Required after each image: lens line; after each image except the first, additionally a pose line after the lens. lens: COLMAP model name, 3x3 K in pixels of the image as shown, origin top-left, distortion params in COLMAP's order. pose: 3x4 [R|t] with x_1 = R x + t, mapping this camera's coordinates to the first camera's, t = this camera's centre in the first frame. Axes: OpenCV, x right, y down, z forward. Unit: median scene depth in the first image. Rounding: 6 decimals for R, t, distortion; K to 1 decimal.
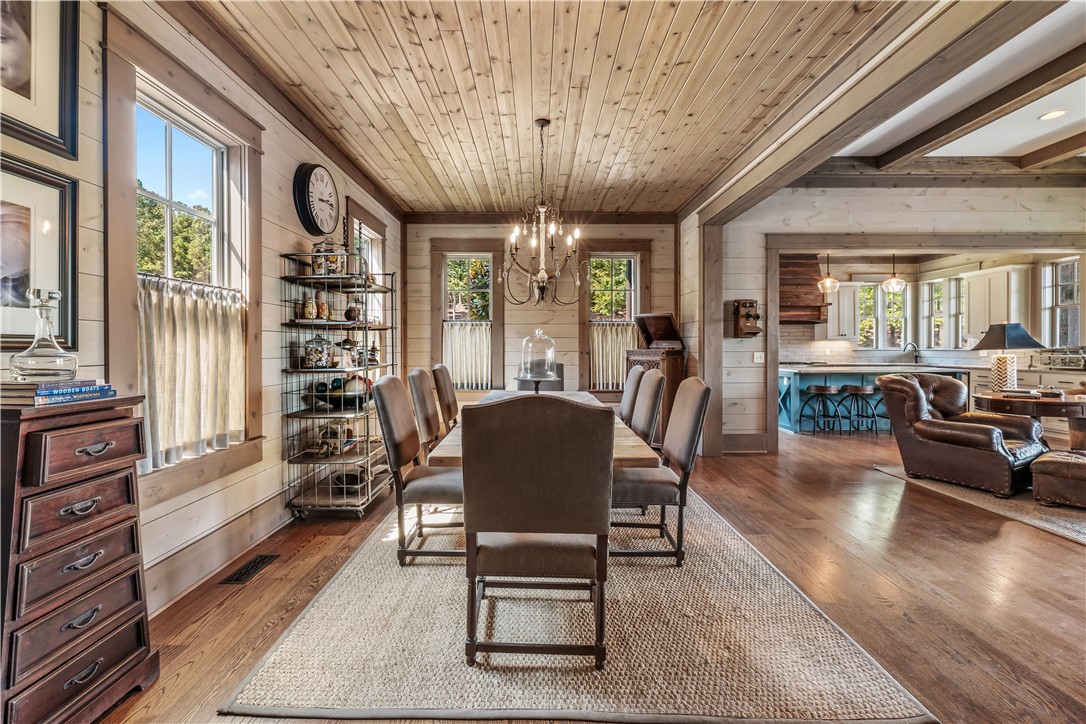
lens RADIAL K [[463.6, 0, 538.7], [0, 463.6, 351.5], [0, 0, 1]] dist [-0.010805, 0.002110]
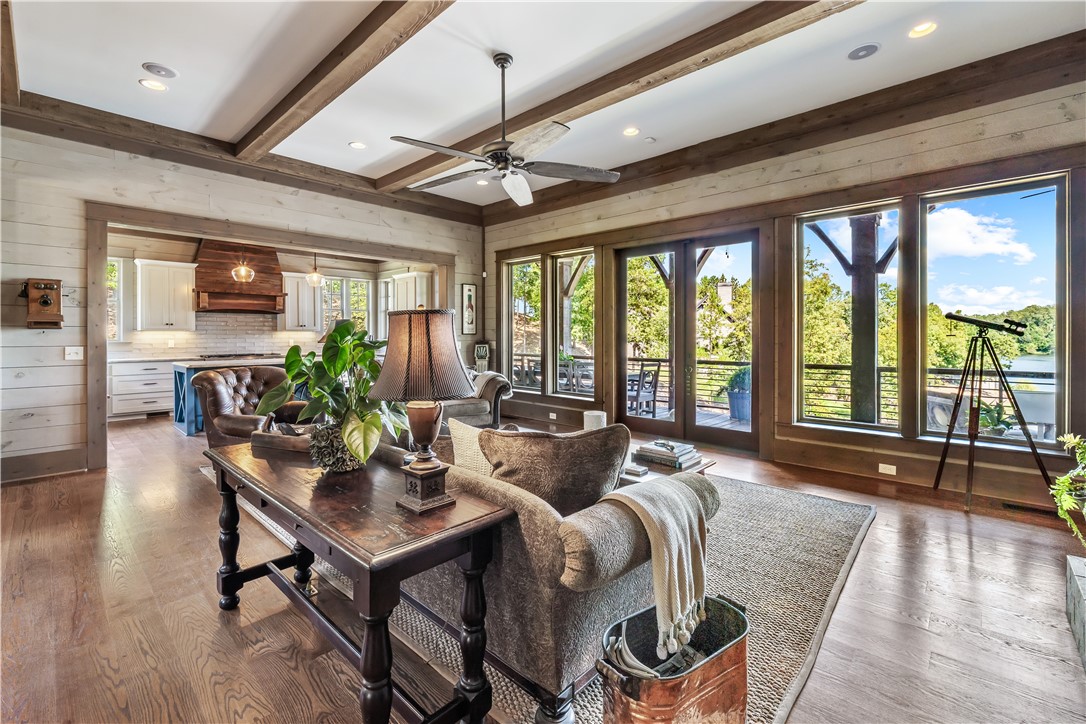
lens RADIAL K [[463.6, 0, 547.6], [0, 463.6, 338.9], [0, 0, 1]] dist [-0.010805, 0.002110]
pose [[0.679362, -0.004480, 0.733789, 0.456649], [0.003815, 0.999989, 0.002573, -0.011236], [-0.733793, 0.001051, 0.679372, -0.140765]]
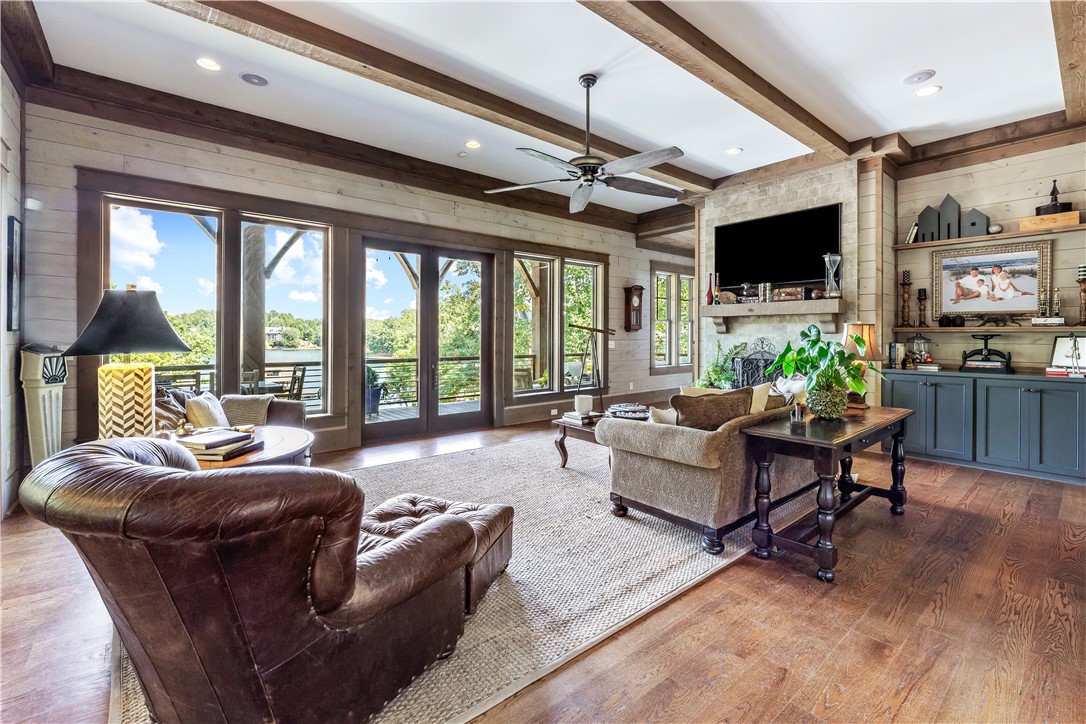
lens RADIAL K [[463.6, 0, 546.7], [0, 463.6, 336.6], [0, 0, 1]] dist [-0.010805, 0.002110]
pose [[-0.639416, -0.001099, 0.768861, 0.385868], [0.004764, 0.999974, 0.005391, -0.015445], [-0.768847, 0.007110, -0.639394, 0.846122]]
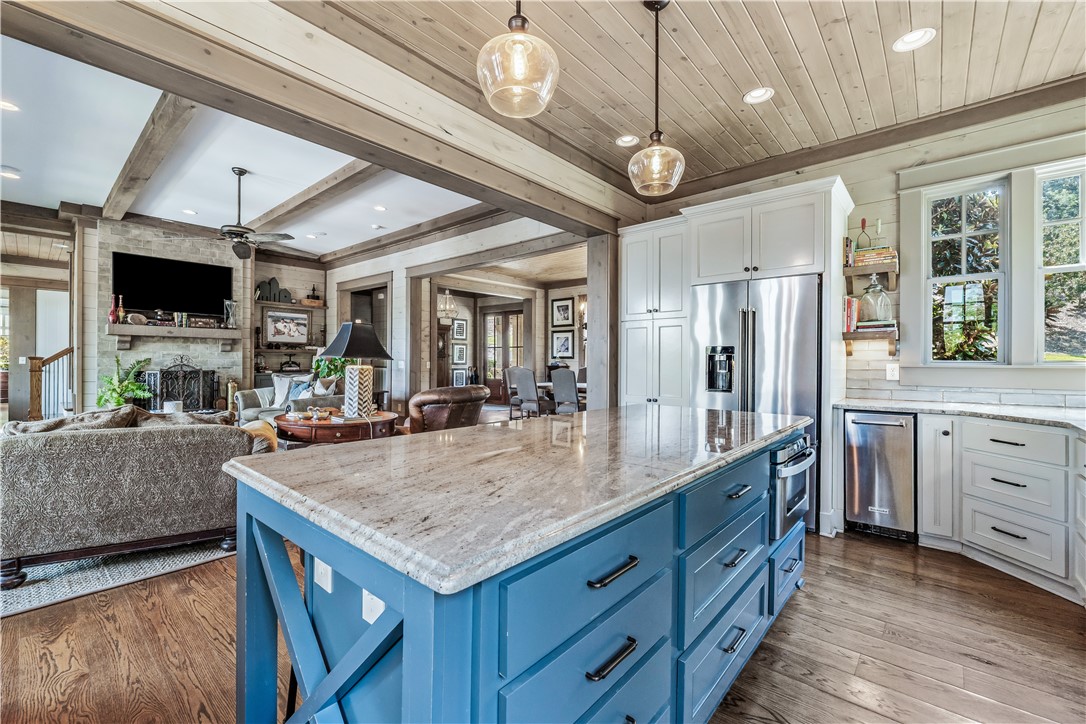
lens RADIAL K [[463.6, 0, 537.9], [0, 463.6, 360.7], [0, 0, 1]] dist [-0.010805, 0.002110]
pose [[-0.667086, -0.001397, -0.744980, 1.196155], [-0.010270, 0.999920, 0.007322, -0.007056], [0.744910, 0.012535, -0.667047, 1.492067]]
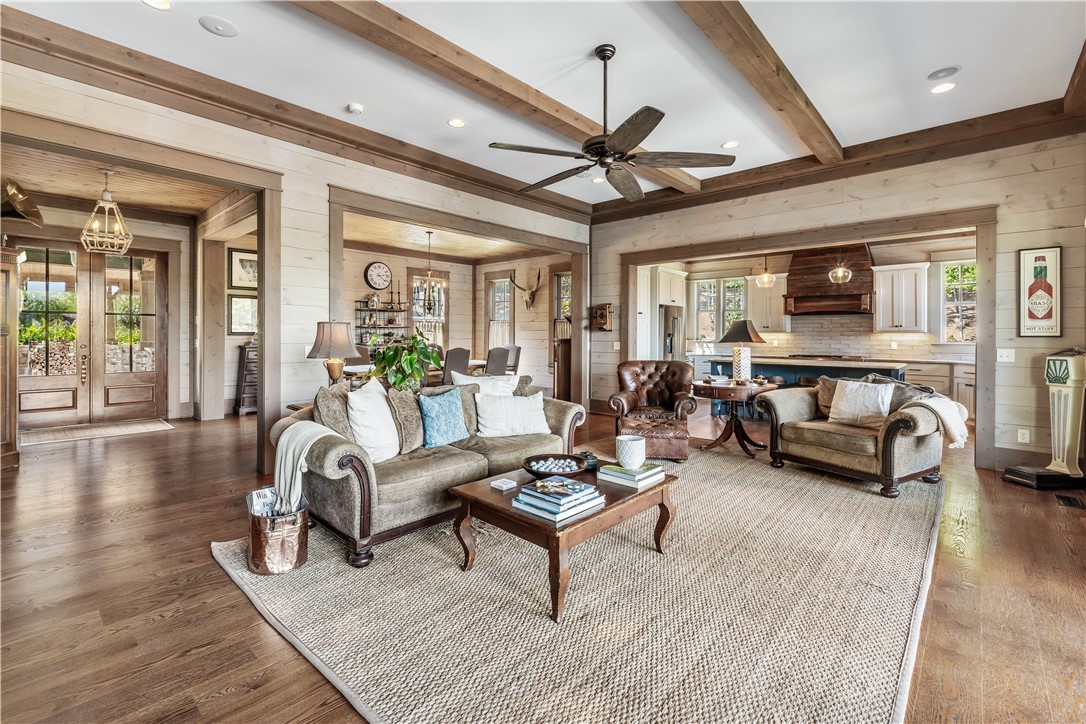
lens RADIAL K [[463.6, 0, 553.1], [0, 463.6, 330.3], [0, 0, 1]] dist [-0.010805, 0.002110]
pose [[0.738294, 0.003757, -0.674468, 1.256514], [-0.014108, 0.999852, -0.009873, -0.016192], [0.674331, 0.016804, 0.738238, -0.132461]]
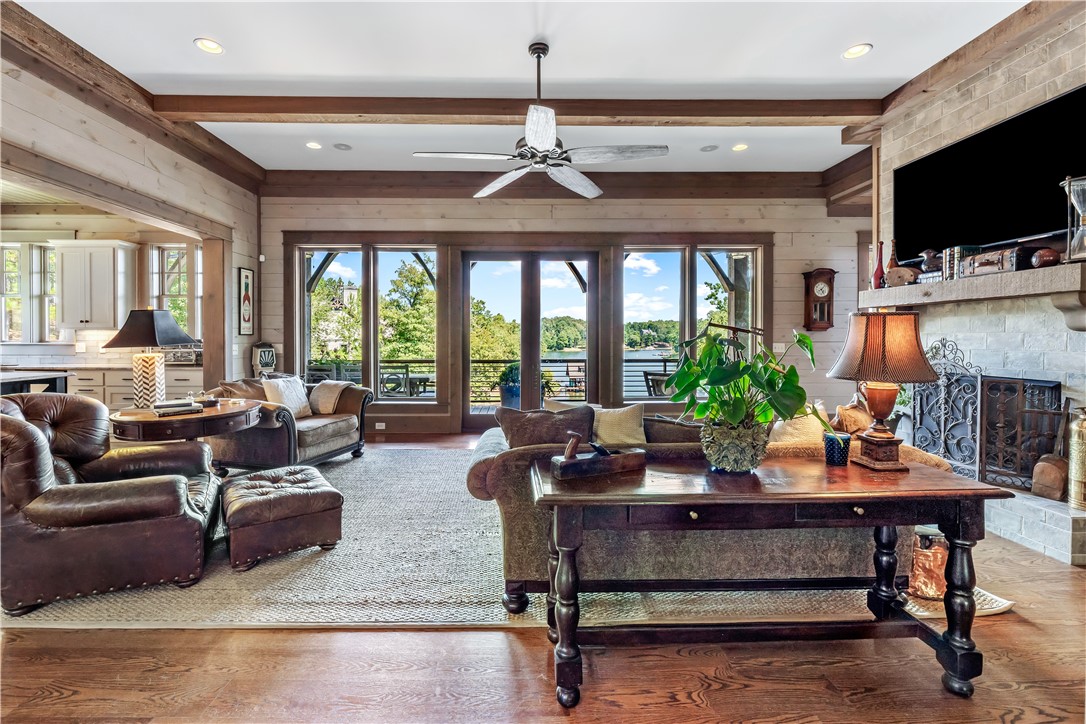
lens RADIAL K [[463.6, 0, 521.9], [0, 463.6, 340.1], [0, 0, 1]] dist [-0.010805, 0.002110]
pose [[-0.014724, -0.002760, 0.999888, 0.258647], [0.008013, 0.999964, 0.002878, -0.009540], [-0.999859, 0.008055, -0.014701, 0.382719]]
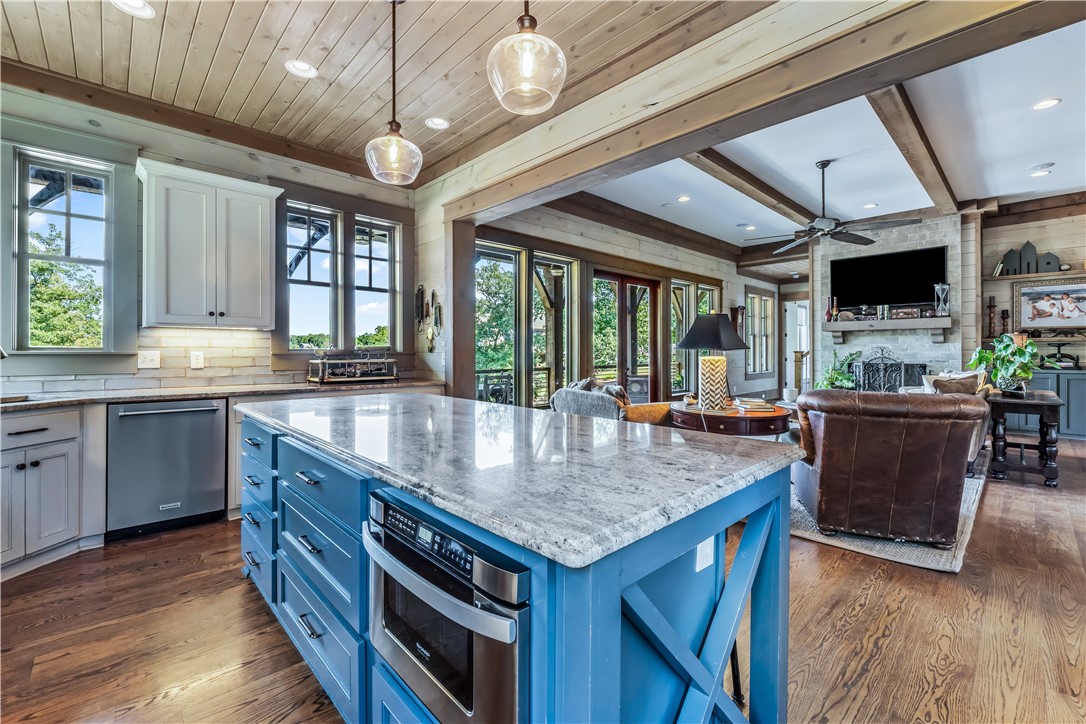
lens RADIAL K [[463.6, 0, 538.3], [0, 463.6, 352.5], [0, 0, 1]] dist [-0.010805, 0.002110]
pose [[-0.682000, 0.003630, 0.731343, 0.576273], [0.009615, 0.999946, 0.004004, -0.003440], [-0.731289, 0.009762, -0.681998, 1.484094]]
